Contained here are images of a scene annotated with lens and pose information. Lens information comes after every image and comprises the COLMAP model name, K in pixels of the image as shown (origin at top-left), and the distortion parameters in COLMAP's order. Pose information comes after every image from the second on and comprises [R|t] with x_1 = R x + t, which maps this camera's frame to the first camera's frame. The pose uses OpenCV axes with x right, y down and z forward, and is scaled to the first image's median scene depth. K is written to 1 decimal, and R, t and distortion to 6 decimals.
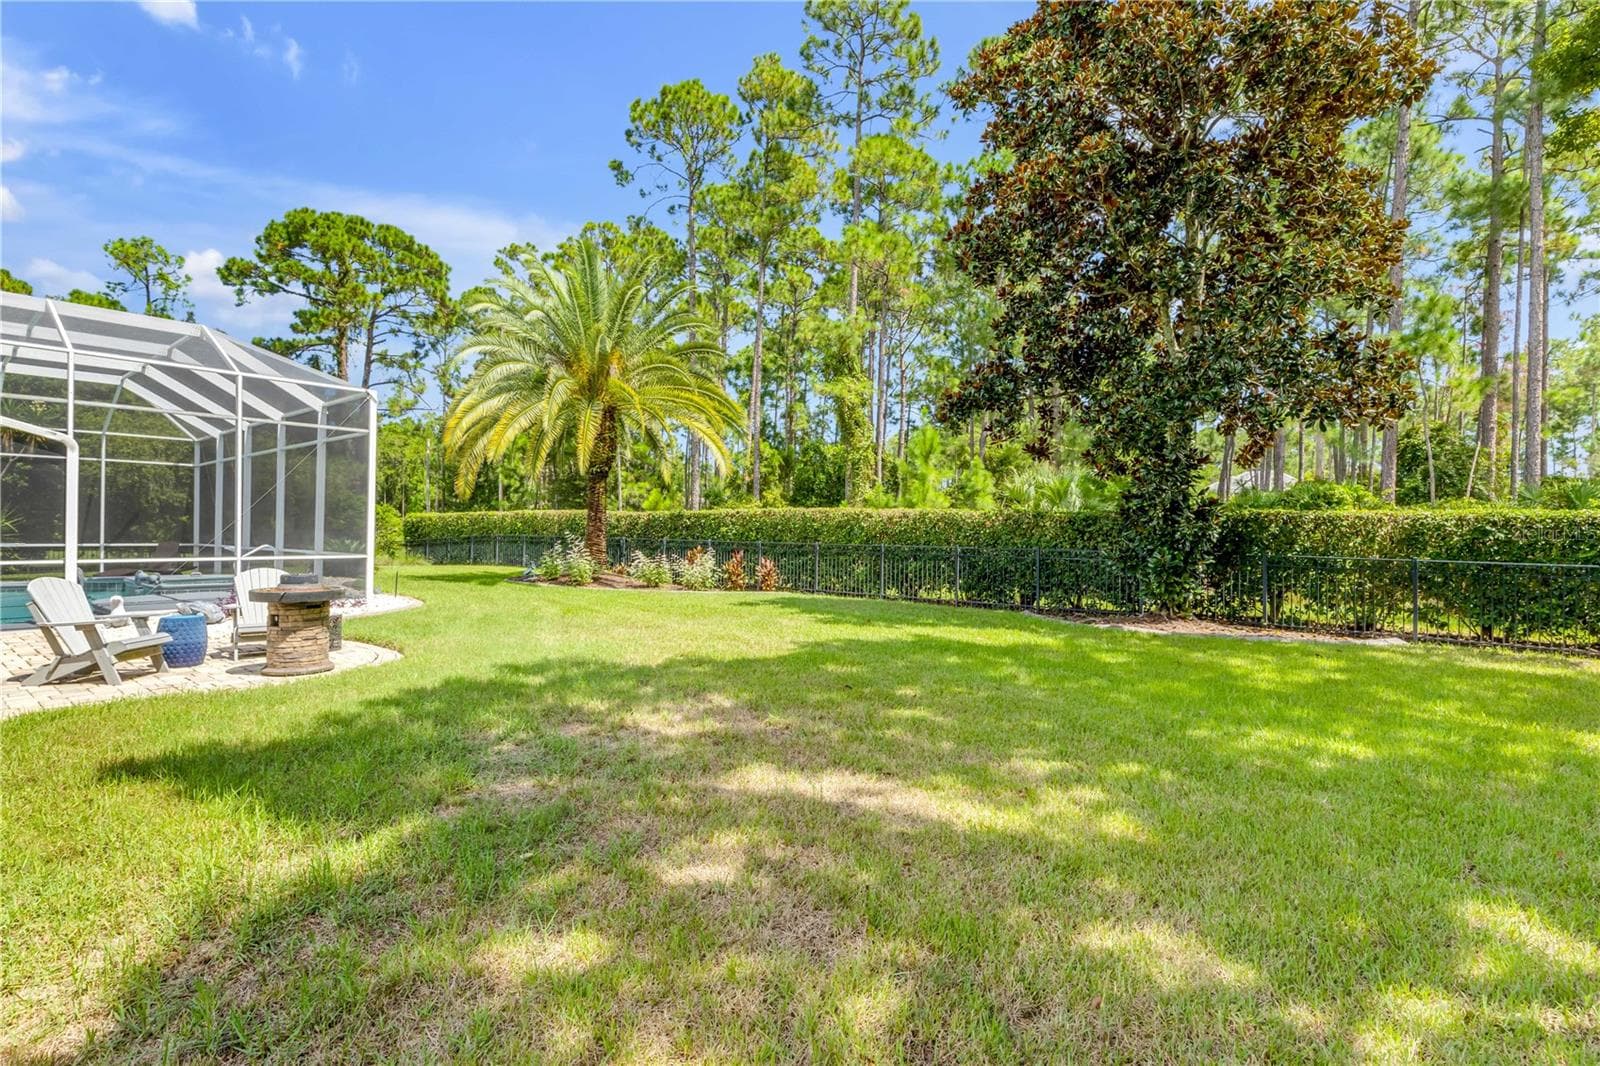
lens RADIAL K [[750.8, 0, 800.0], [0, 750.8, 533.0], [0, 0, 1]] dist [-0.002414, 0.000829]
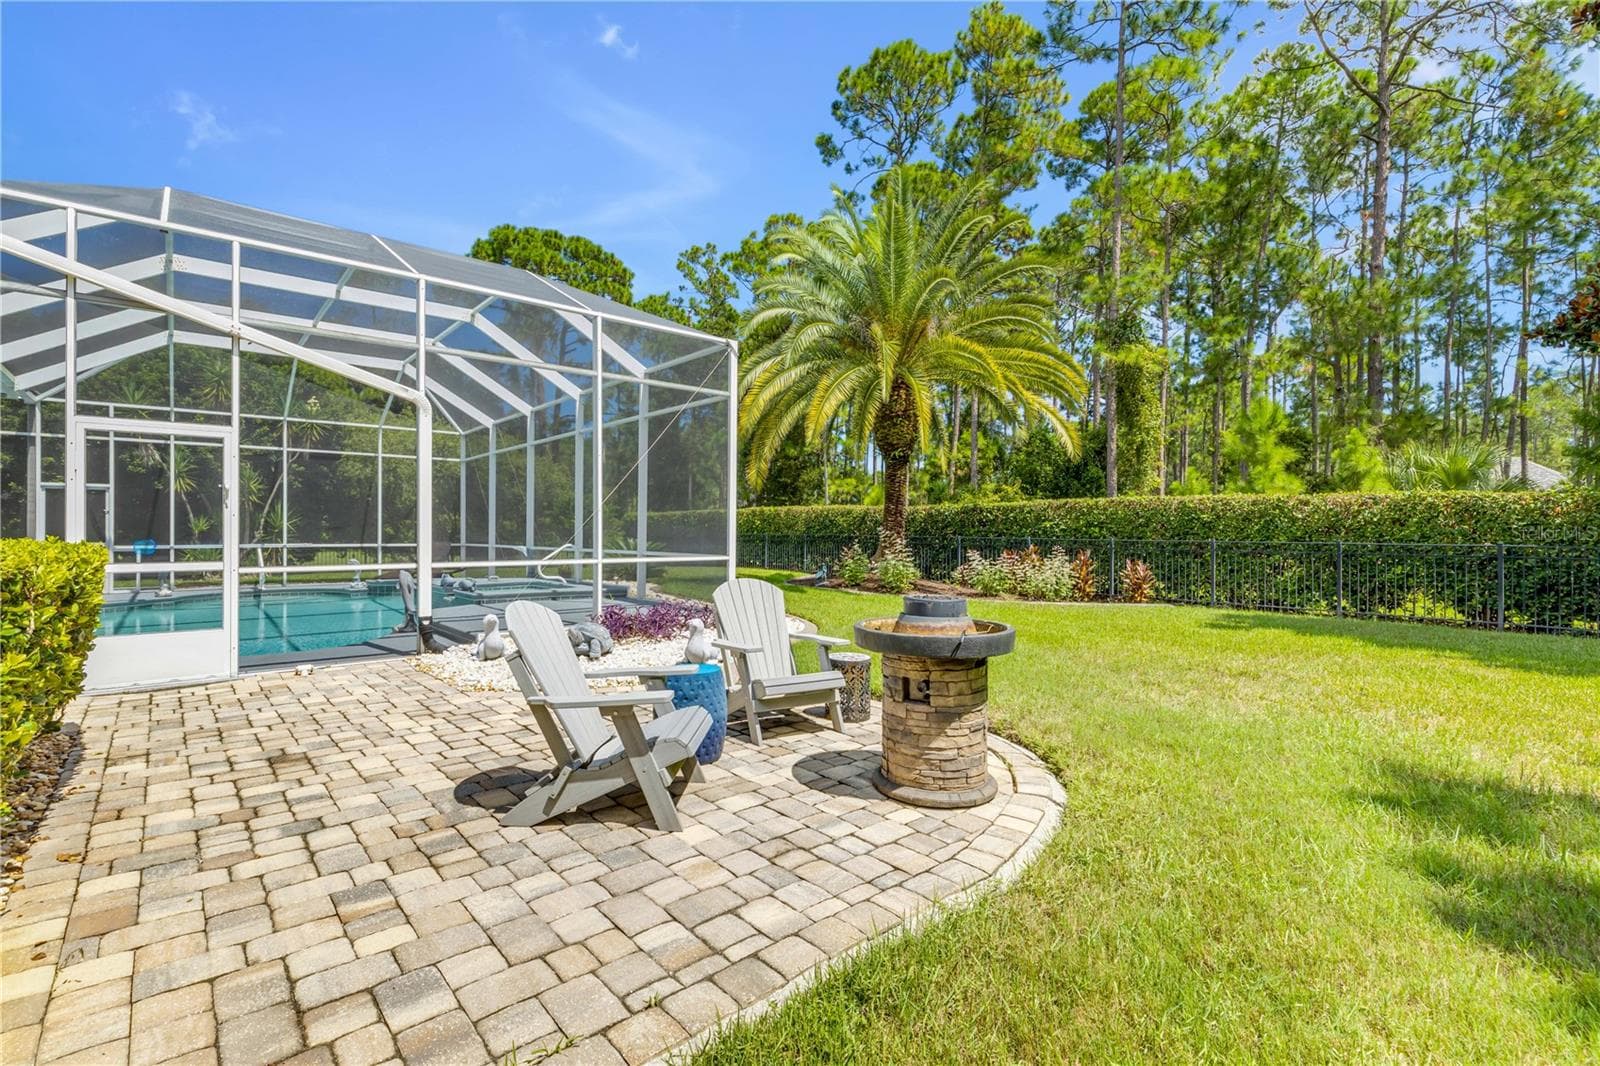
lens RADIAL K [[740.1, 0, 800.0], [0, 740.1, 533.0], [0, 0, 1]] dist [0.000885, -0.000699]
pose [[0.983879, -0.005762, -0.178744, -0.113869], [0.005625, 0.999983, -0.001276, 0.002148], [0.178748, 0.000250, 0.983895, 0.083895]]
